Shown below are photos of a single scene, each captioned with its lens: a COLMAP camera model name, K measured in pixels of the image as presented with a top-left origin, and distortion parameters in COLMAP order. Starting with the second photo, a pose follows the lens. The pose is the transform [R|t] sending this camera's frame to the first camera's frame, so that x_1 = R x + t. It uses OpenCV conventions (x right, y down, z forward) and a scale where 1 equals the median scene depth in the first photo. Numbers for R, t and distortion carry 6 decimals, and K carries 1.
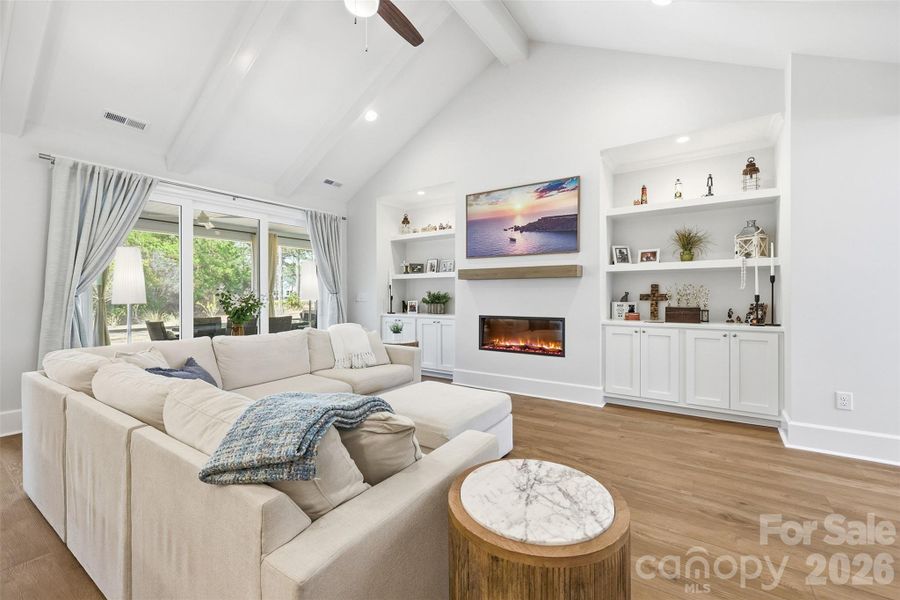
lens RADIAL K [[364.6, 0, 450.7], [0, 364.6, 297.3], [0, 0, 1]] dist [-0.000175, 0.000233]
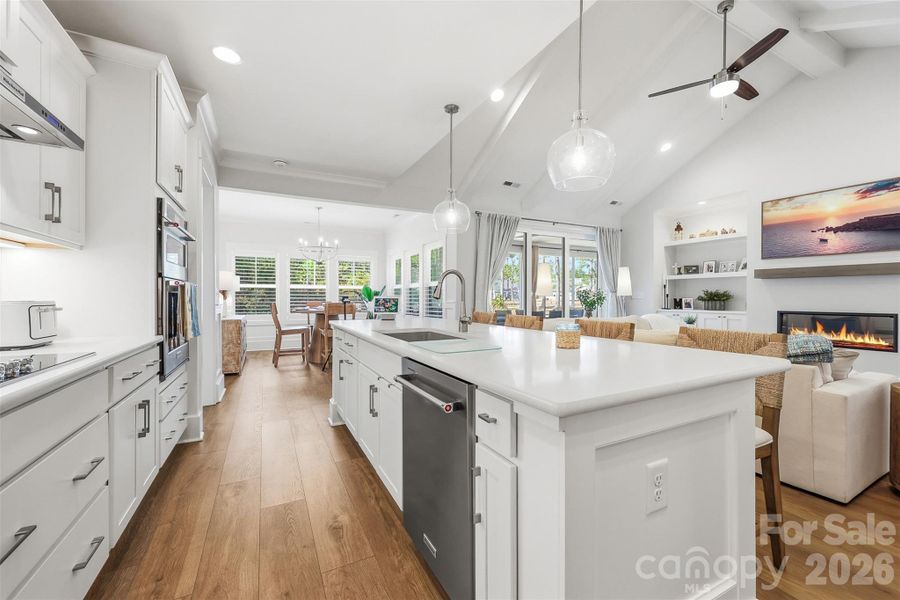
lens RADIAL K [[364.6, 0, 455.1], [0, 364.6, 298.4], [0, 0, 1]] dist [-0.000175, 0.000233]
pose [[0.887608, 0.006318, -0.460555, -0.241356], [-0.008076, 0.999966, -0.001848, 0.019042], [0.460528, 0.005360, 0.887629, -0.363514]]
